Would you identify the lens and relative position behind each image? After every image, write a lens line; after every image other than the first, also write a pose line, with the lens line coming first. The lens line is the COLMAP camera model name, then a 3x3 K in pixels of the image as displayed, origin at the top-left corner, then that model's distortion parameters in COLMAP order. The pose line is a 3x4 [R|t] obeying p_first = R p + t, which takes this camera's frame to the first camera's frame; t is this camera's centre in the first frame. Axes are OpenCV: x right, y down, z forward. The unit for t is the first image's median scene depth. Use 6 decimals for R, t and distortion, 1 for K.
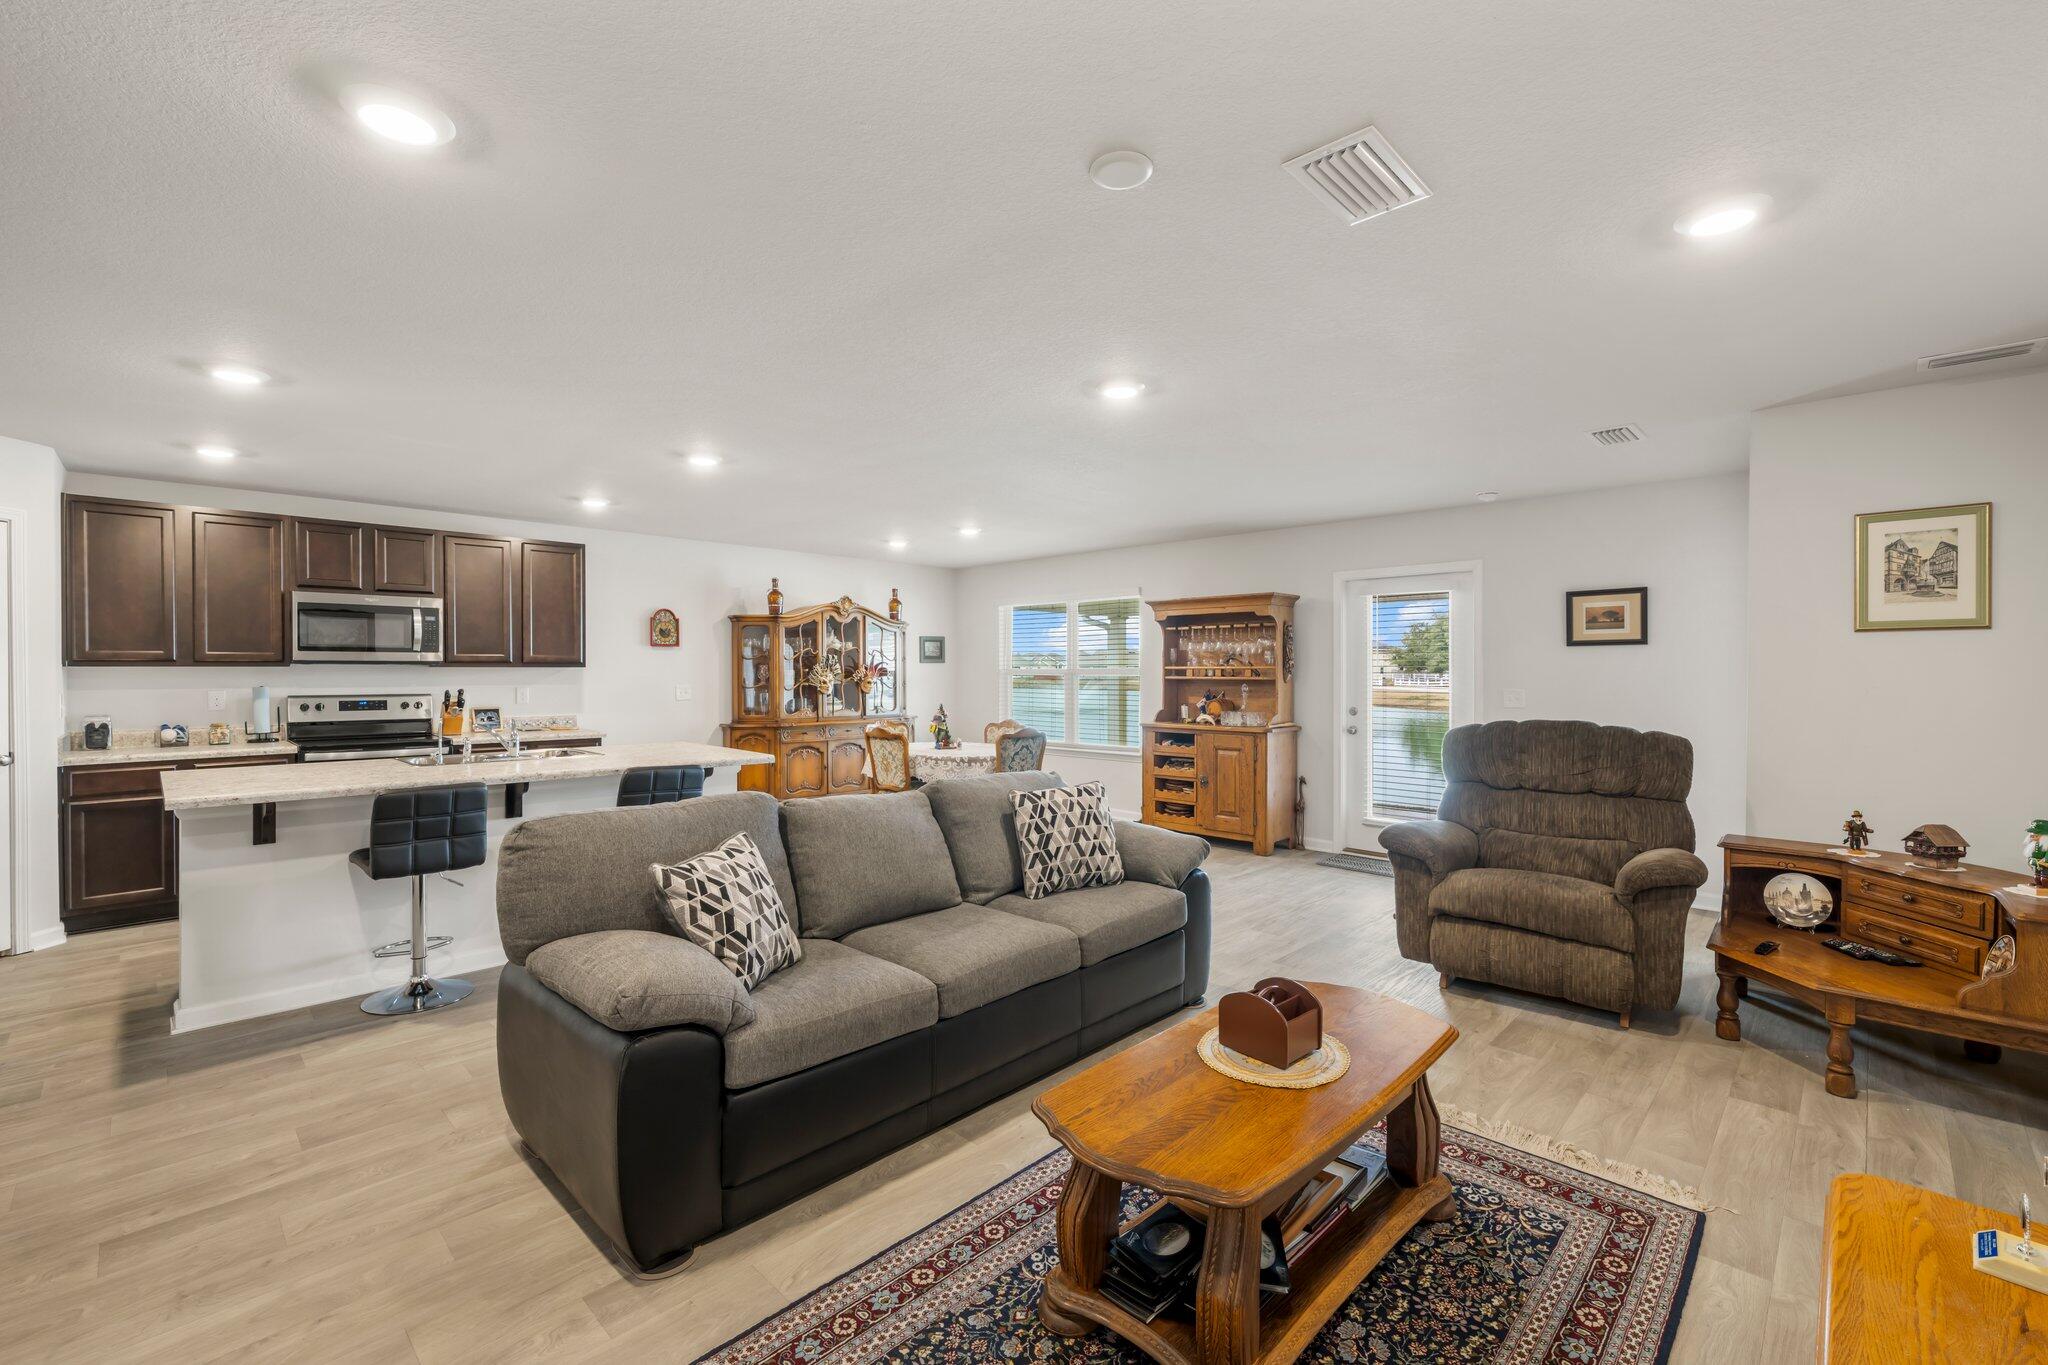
lens RADIAL K [[882.1, 0, 1019.5], [0, 882.1, 678.7], [0, 0, 1]] dist [0.002219, -0.000888]
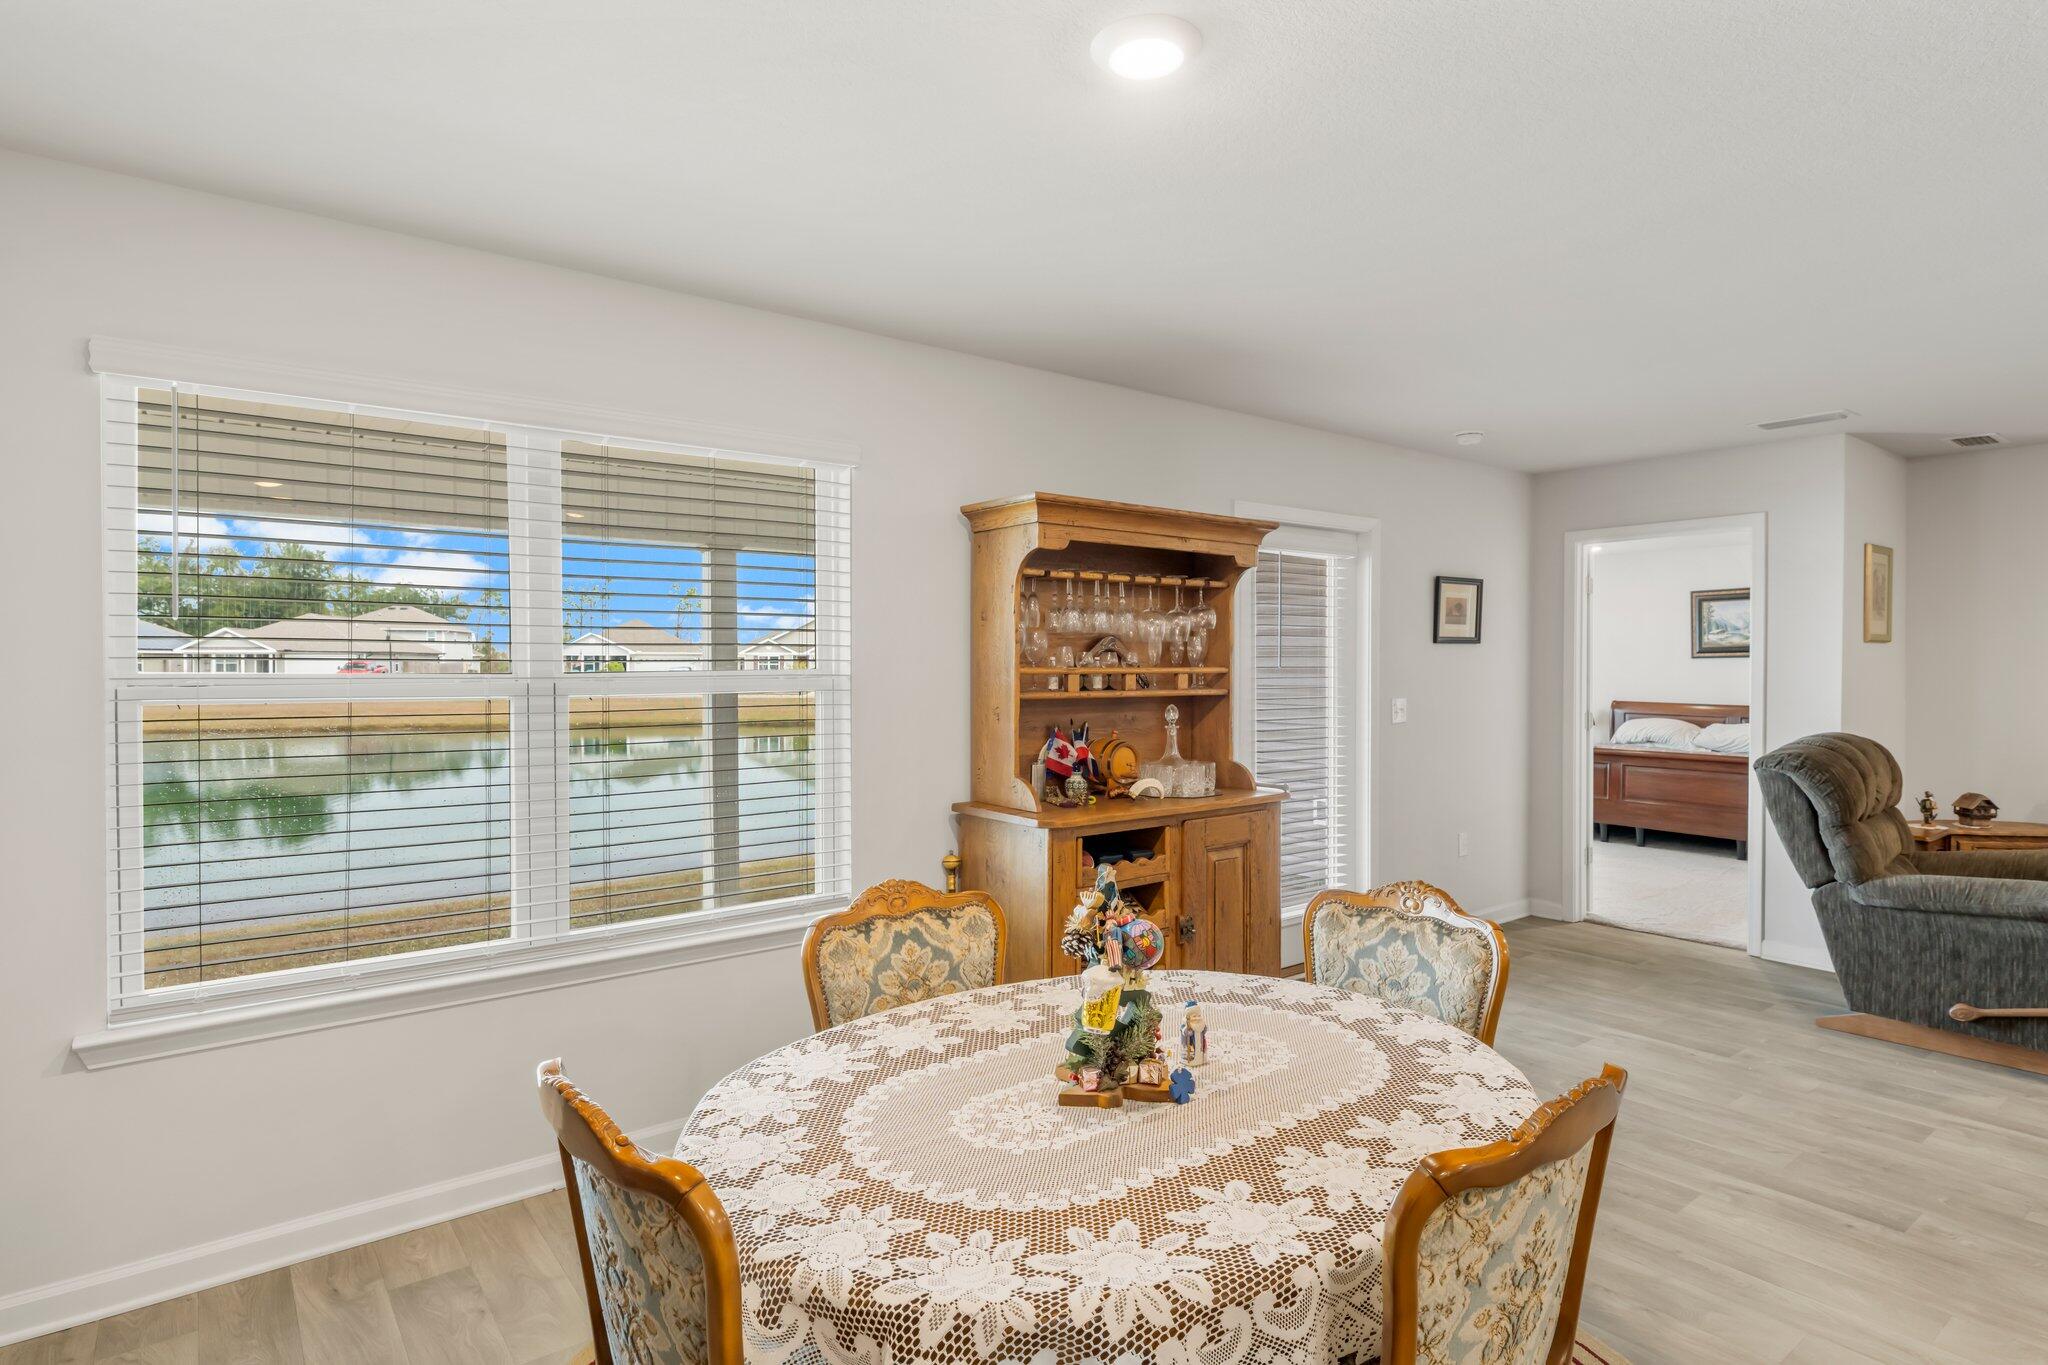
lens RADIAL K [[1135.2, 0, 1032.4], [0, 1135.2, 680.6], [0, 0, 1]] dist [0.001525, 0.000303]
pose [[0.111949, -0.015721, 0.993590, -0.427610], [0.006584, 0.999865, 0.015078, -0.019906], [-0.993692, 0.004854, 0.112037, 1.188987]]
